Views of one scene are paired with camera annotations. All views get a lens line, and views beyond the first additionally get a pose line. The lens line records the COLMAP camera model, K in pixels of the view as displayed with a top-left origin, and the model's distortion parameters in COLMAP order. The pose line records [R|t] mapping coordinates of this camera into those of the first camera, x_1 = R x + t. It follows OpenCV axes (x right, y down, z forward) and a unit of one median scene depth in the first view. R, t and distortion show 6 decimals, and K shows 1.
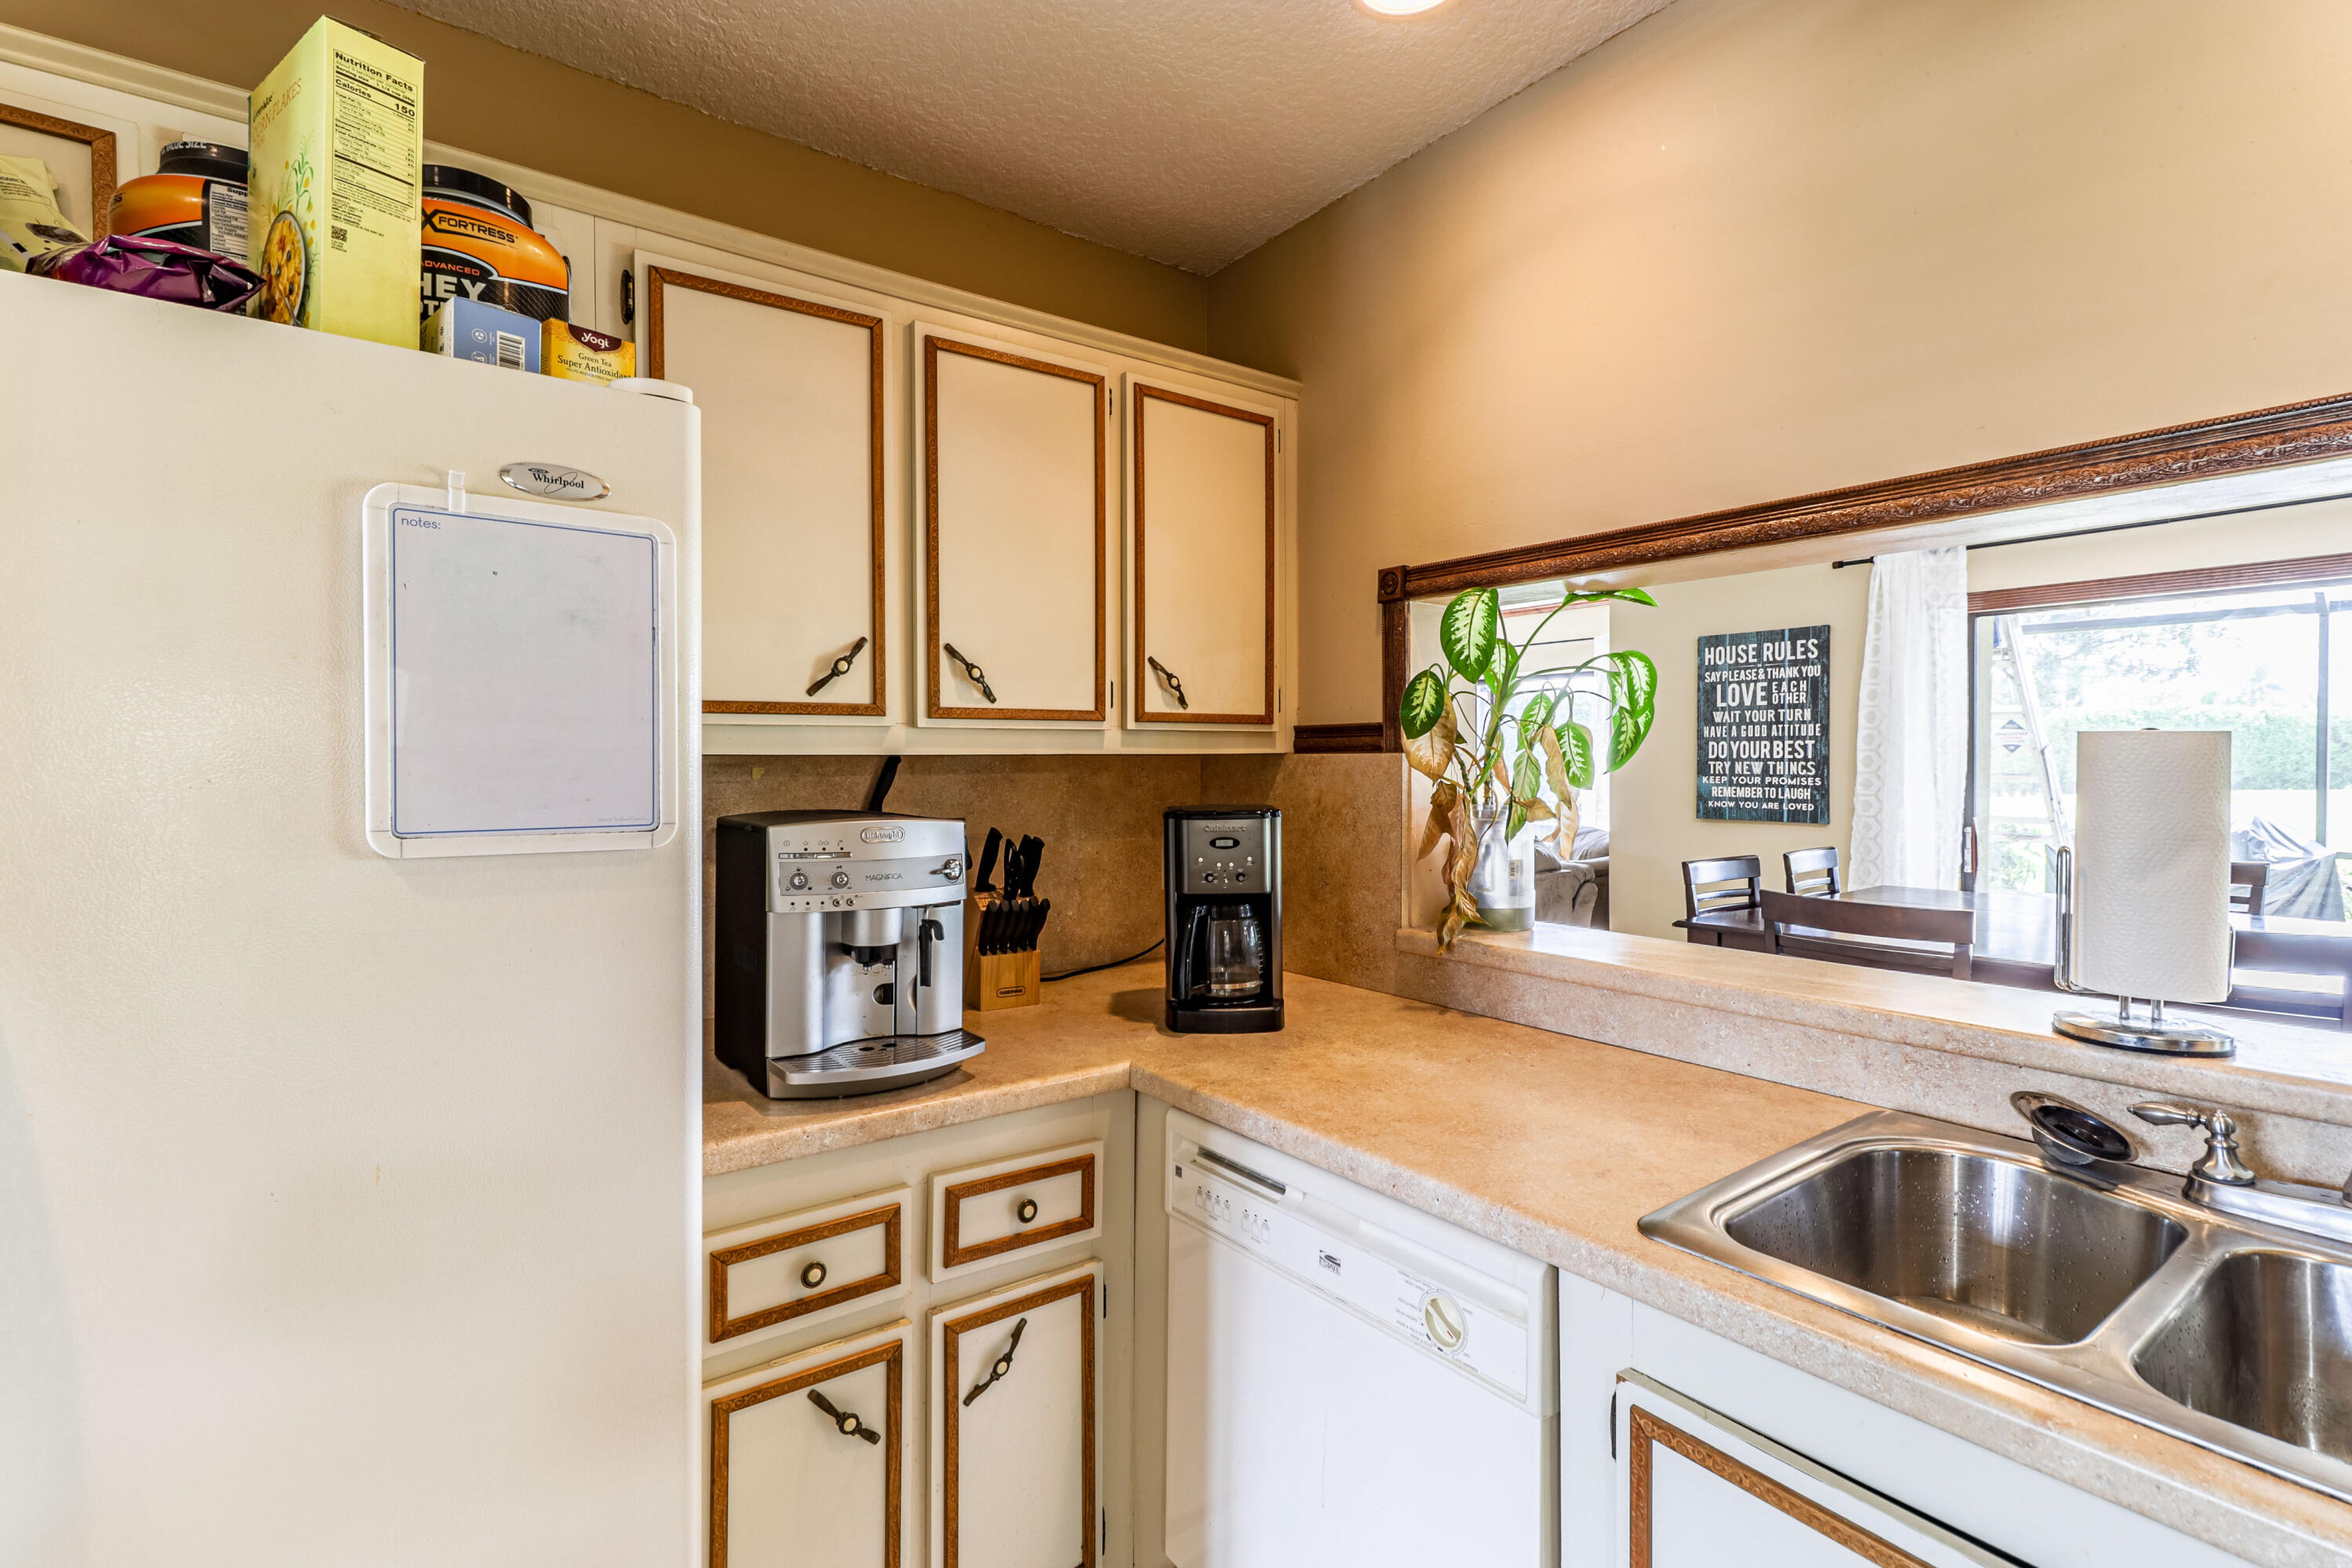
lens RADIAL K [[1095.6, 0, 1167.6], [0, 1095.6, 763.3], [0, 0, 1]] dist [0.000138, 0.000459]
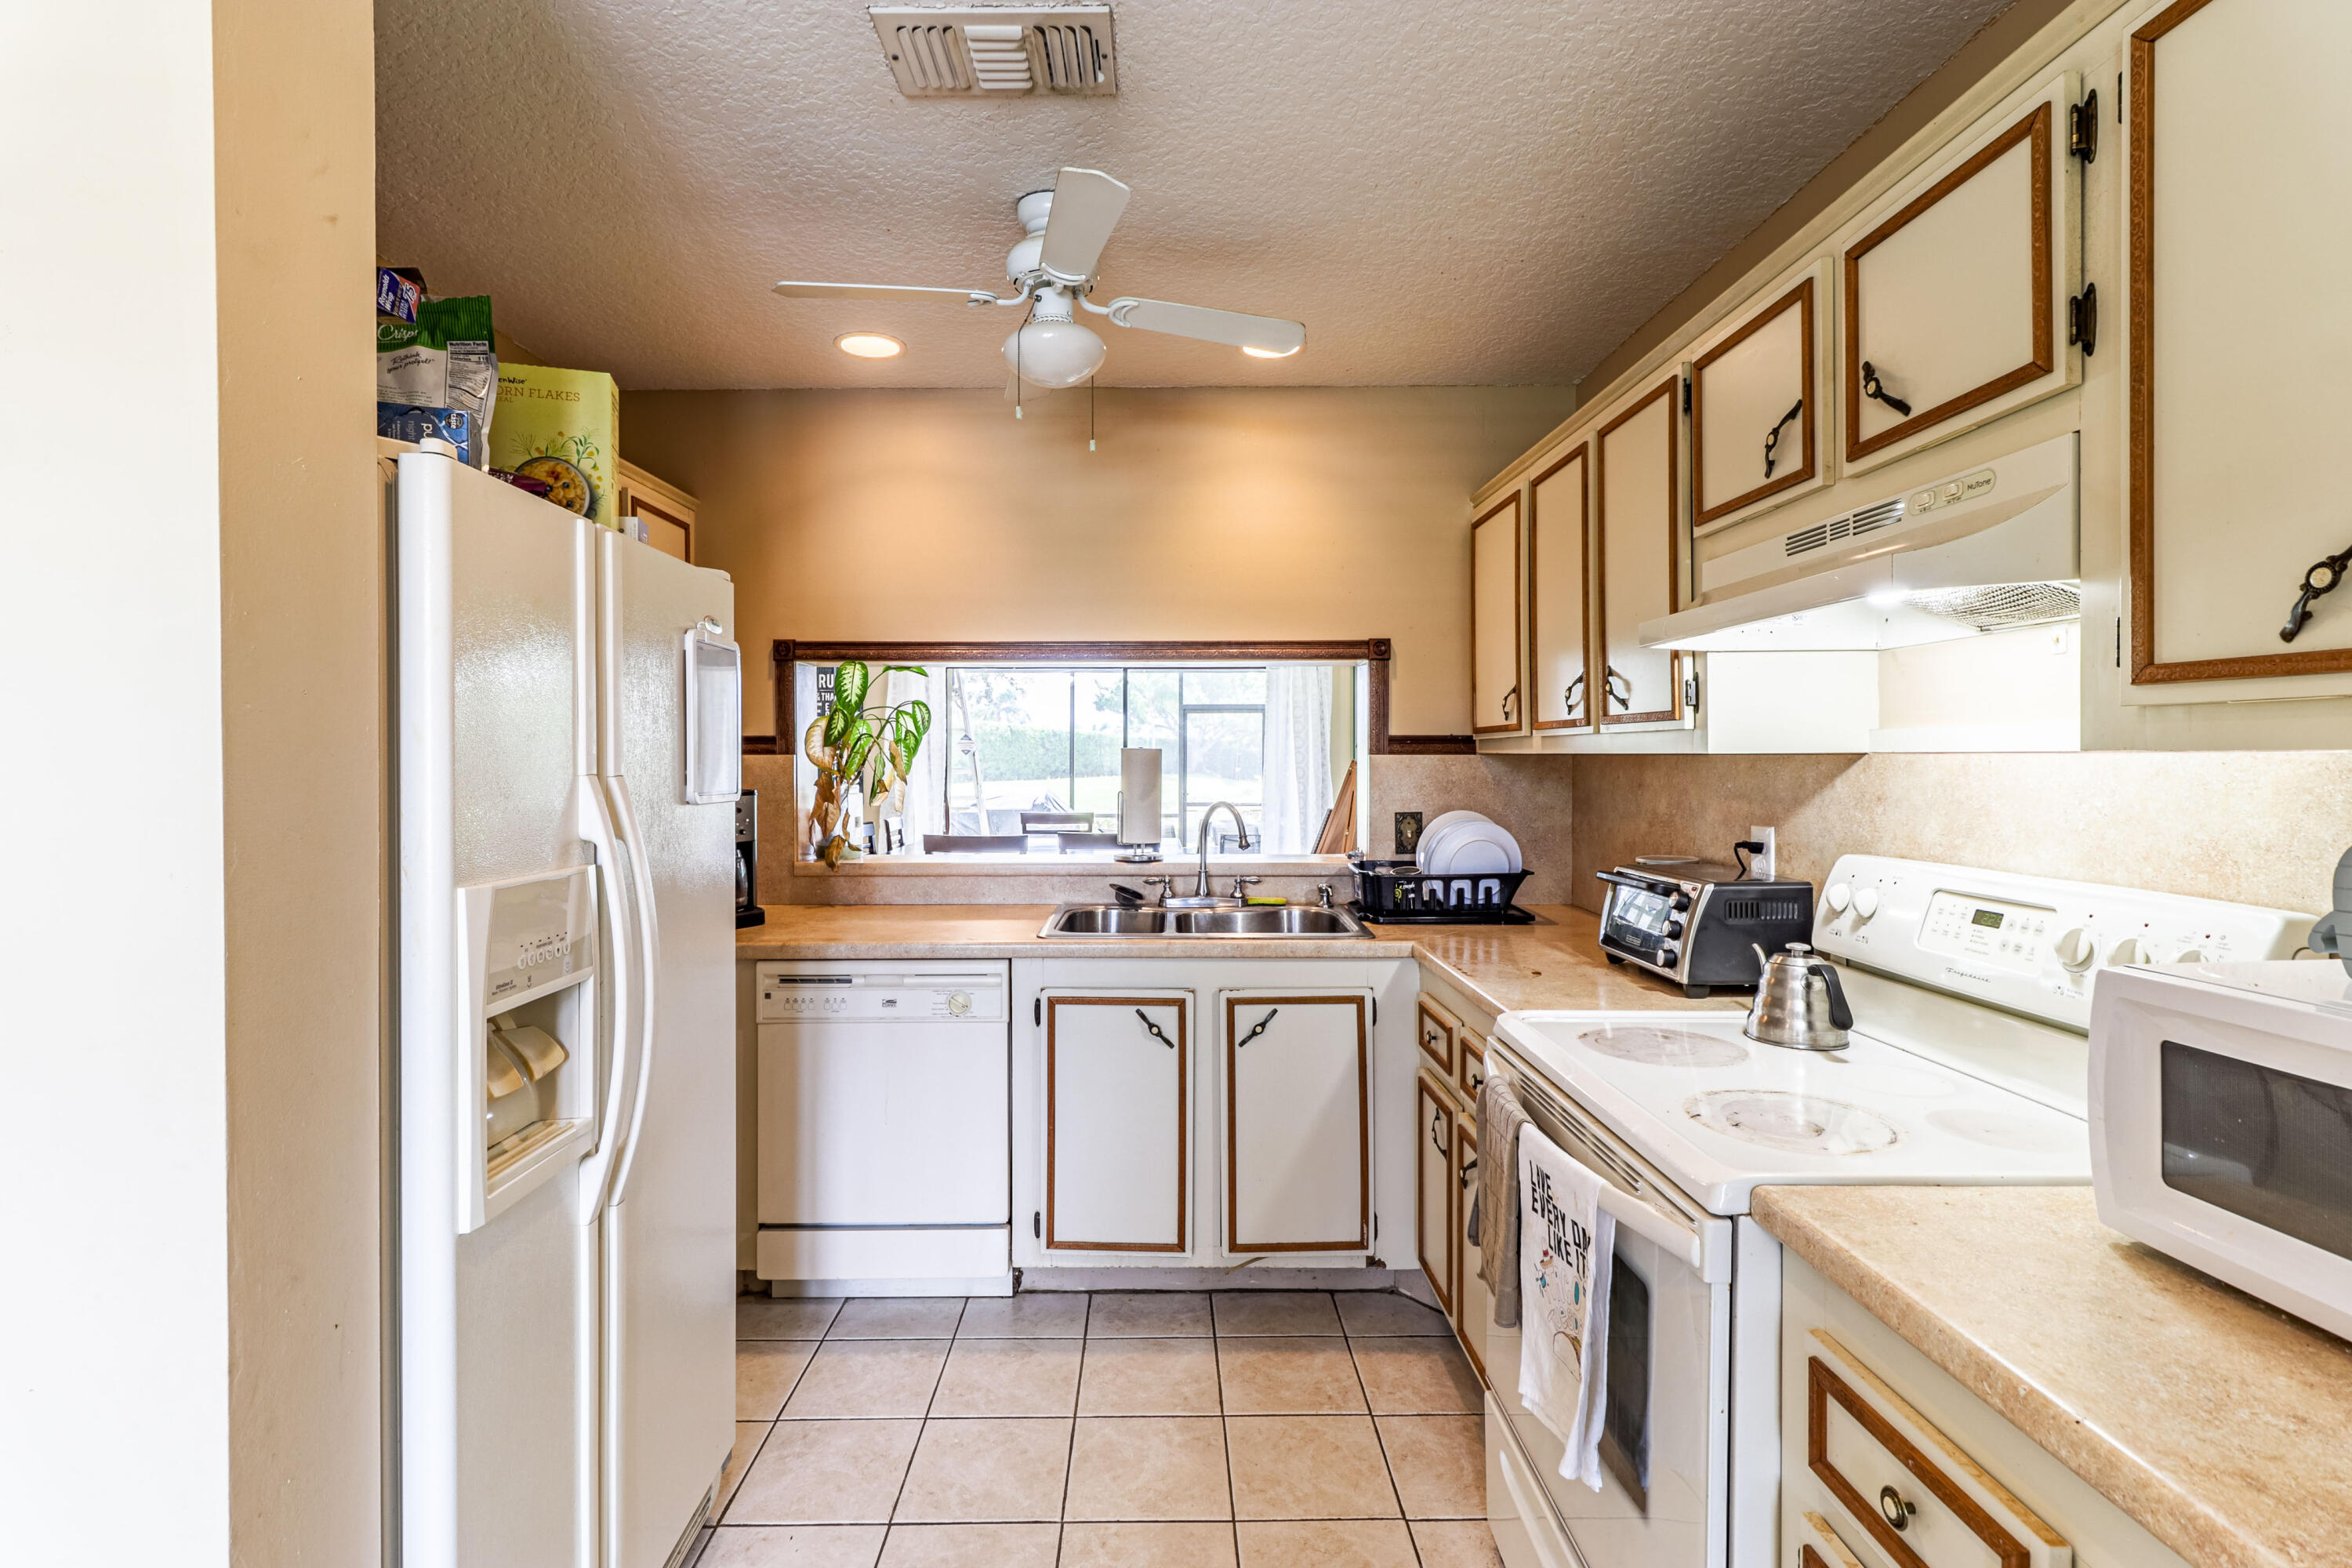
lens RADIAL K [[1095.6, 0, 1167.6], [0, 1095.6, 763.3], [0, 0, 1]] dist [0.000138, 0.000459]
pose [[0.581655, -0.001999, 0.813433, -0.872619], [0.003163, 0.999995, 0.000196, 0.005247], [-0.813430, 0.002459, 0.581658, -0.442787]]
